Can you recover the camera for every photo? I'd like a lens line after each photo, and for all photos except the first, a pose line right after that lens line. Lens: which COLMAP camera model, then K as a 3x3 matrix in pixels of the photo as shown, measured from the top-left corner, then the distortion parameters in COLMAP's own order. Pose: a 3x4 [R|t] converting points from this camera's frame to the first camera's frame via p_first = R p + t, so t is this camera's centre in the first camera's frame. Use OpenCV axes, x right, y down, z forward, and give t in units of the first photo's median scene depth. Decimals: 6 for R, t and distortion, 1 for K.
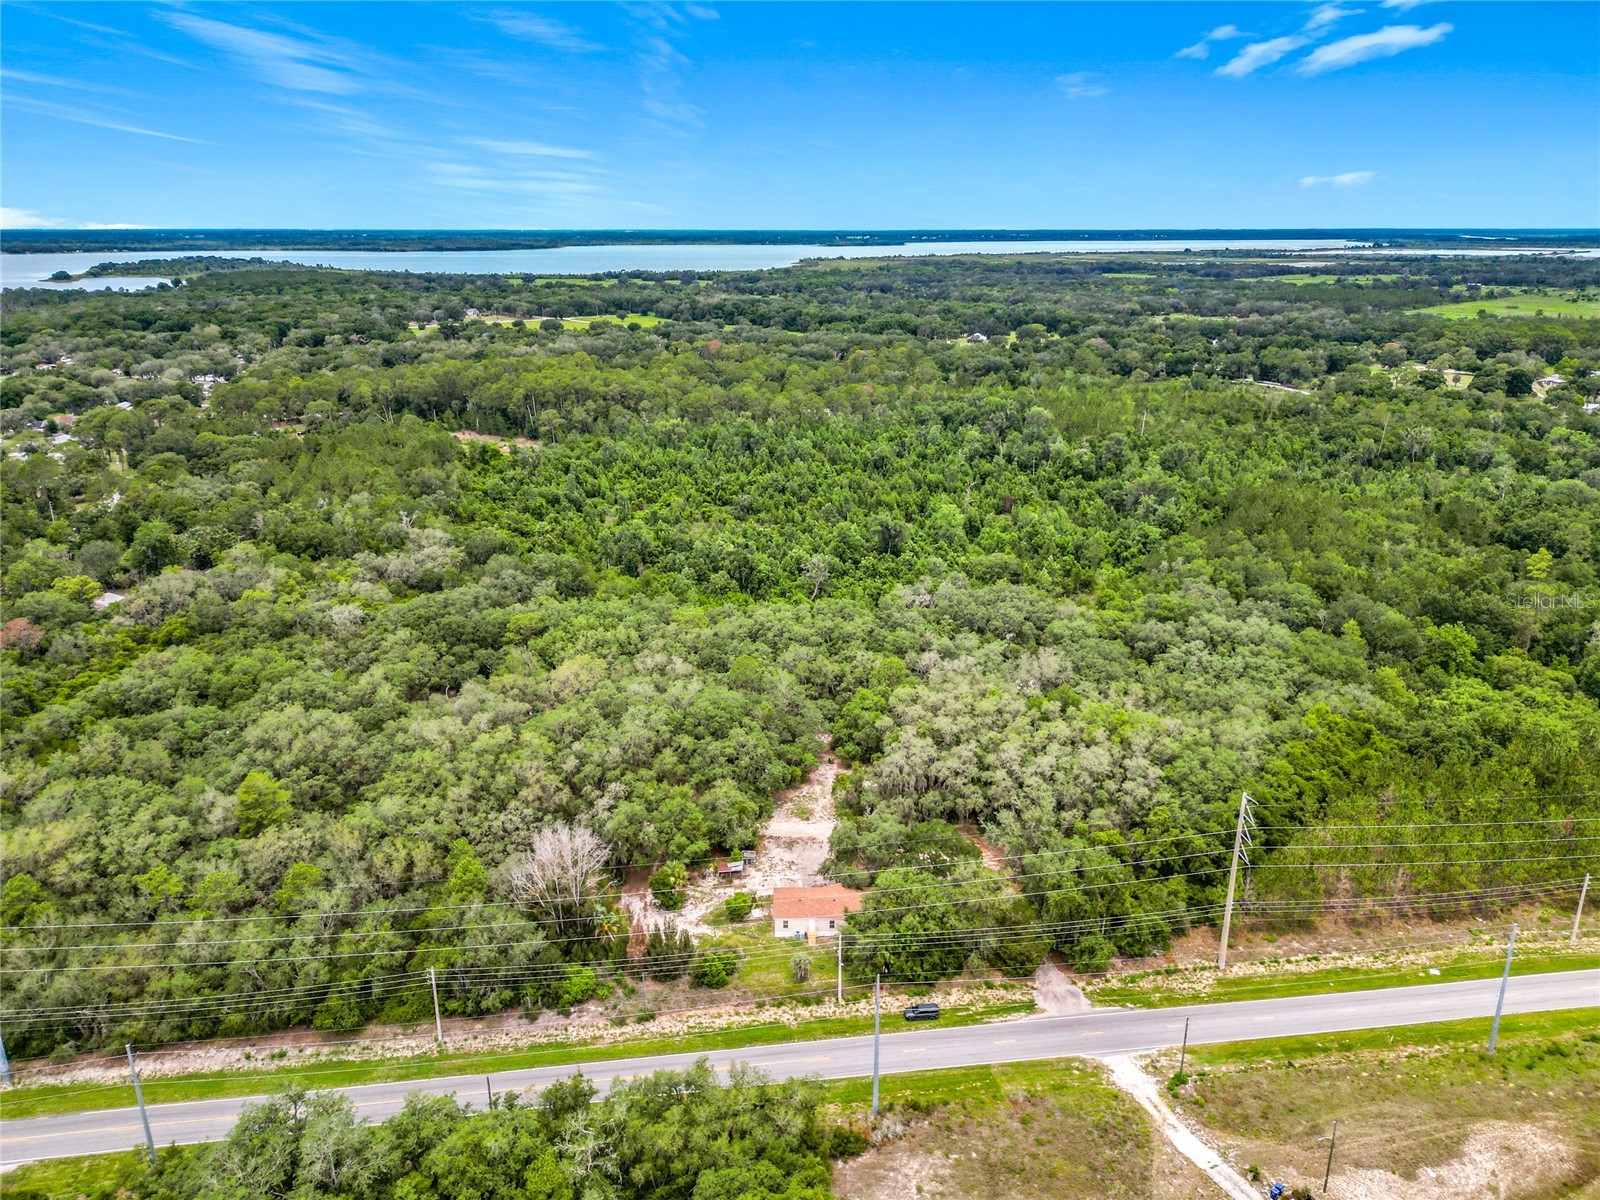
lens RADIAL K [[1151.4, 0, 800.0], [0, 1151.4, 600.0], [0, 0, 1]] dist [0.063243, -0.073499]
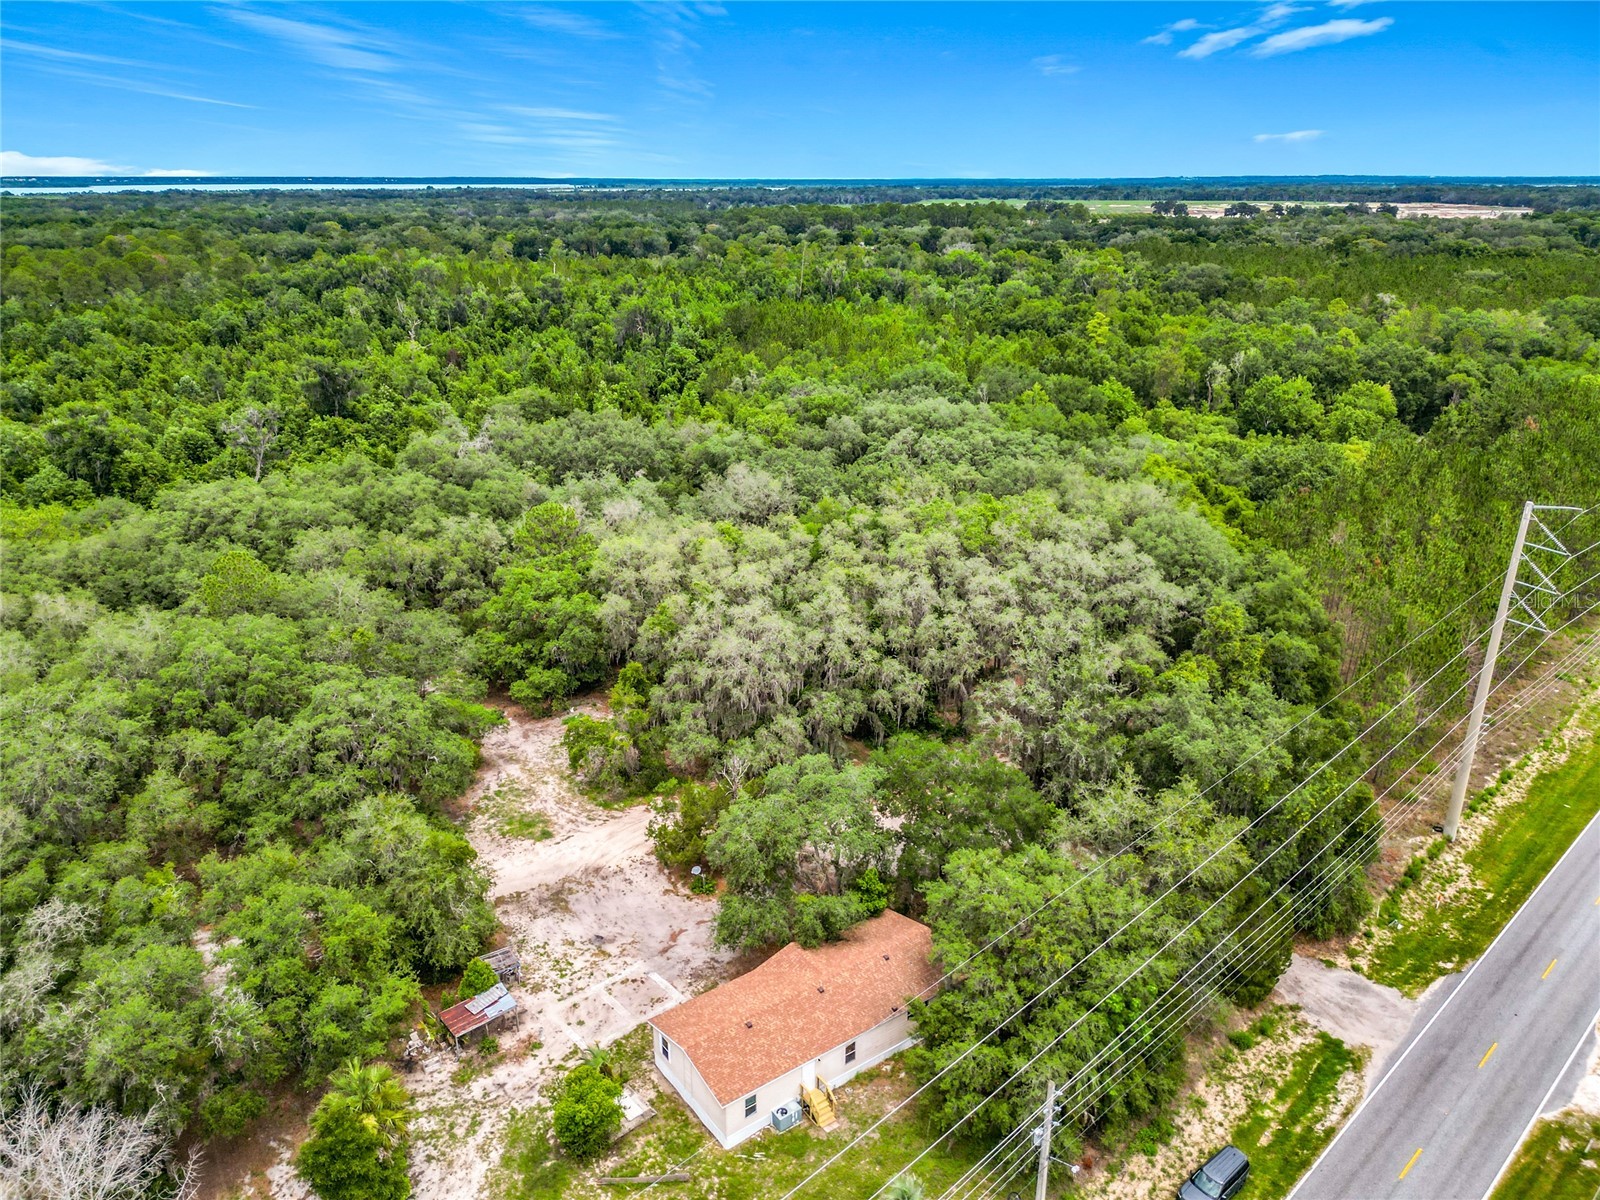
lens RADIAL K [[1140.1, 0, 798.4], [0, 1140.1, 614.6], [0, 0, 1]] dist [0.066211, -0.079646]
pose [[0.814769, -0.209152, 0.540747, -0.128985], [0.182972, 0.977761, 0.102488, 0.073255], [-0.550157, 0.015438, 0.834919, 0.536058]]
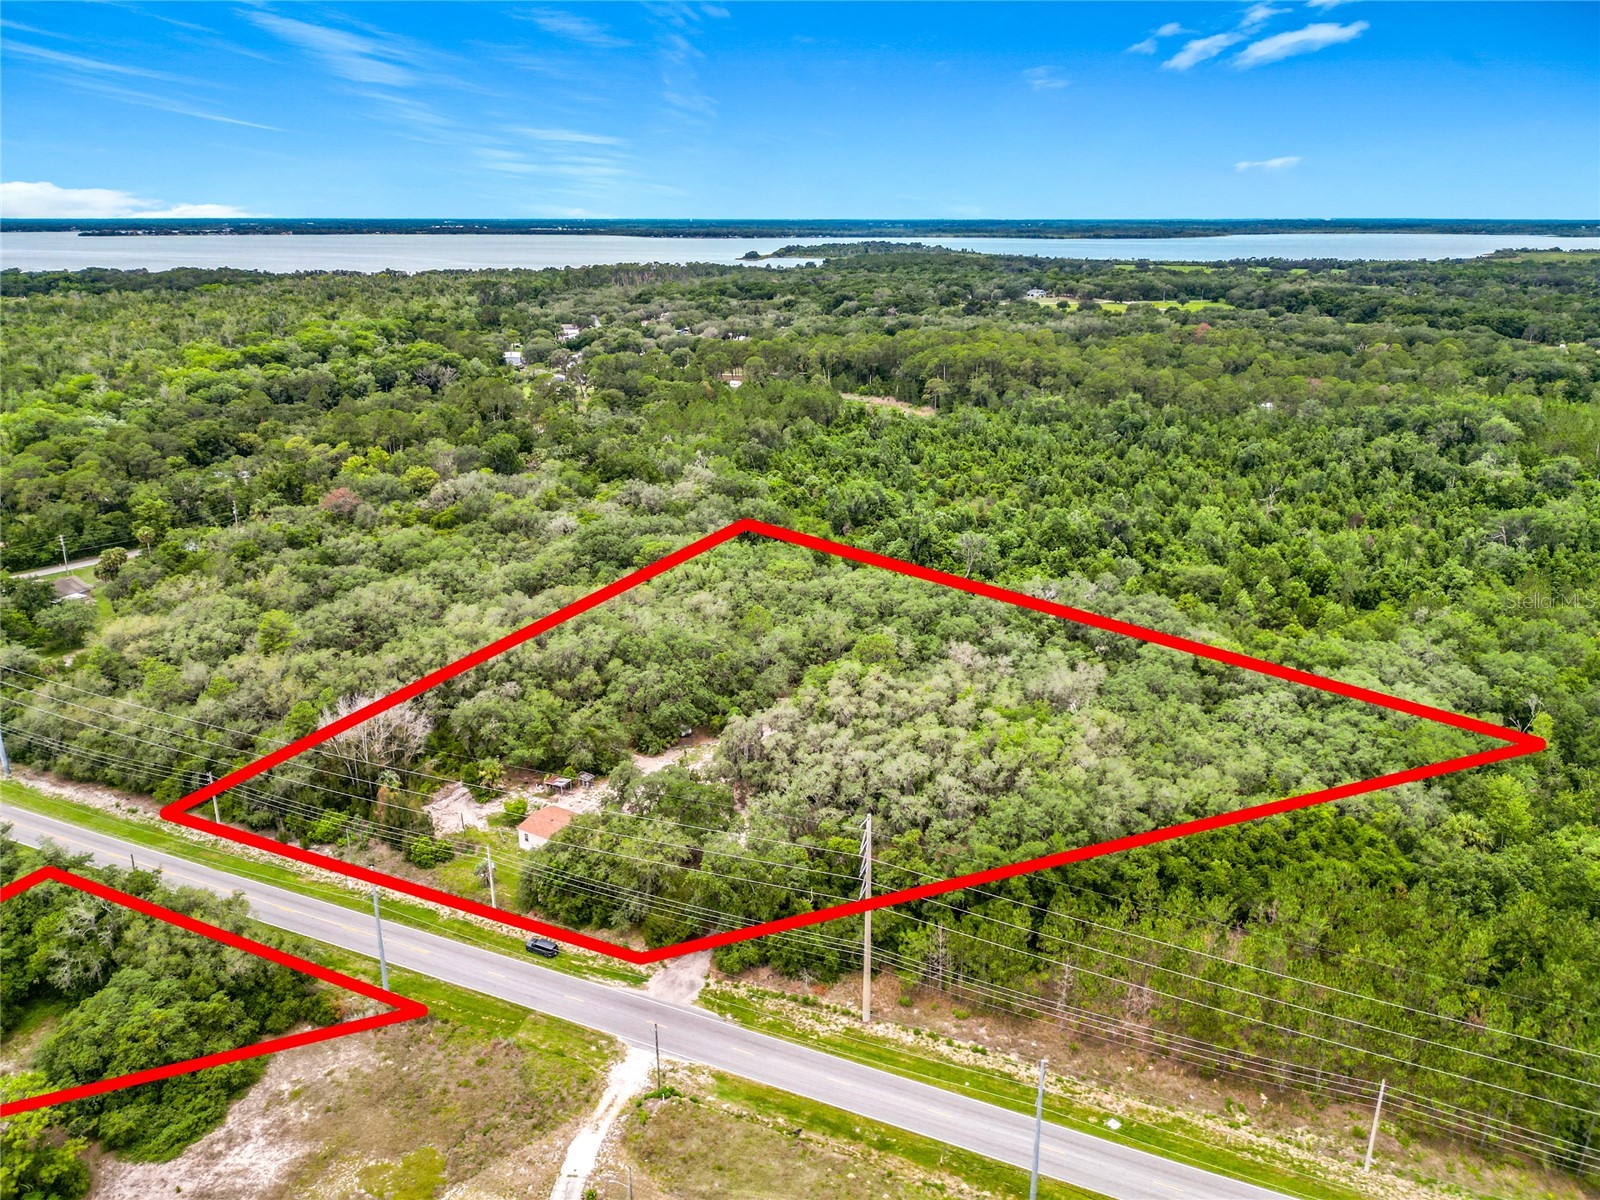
lens RADIAL K [[1161.2, 0, 800.0], [0, 1161.2, 600.0], [0, 0, 1]] dist [0.046803, -0.062229]
pose [[0.846874, 0.168566, -0.504370, 0.527500], [-0.166042, 0.984833, 0.050345, -0.013161], [0.505207, 0.041111, 0.862019, 0.179002]]
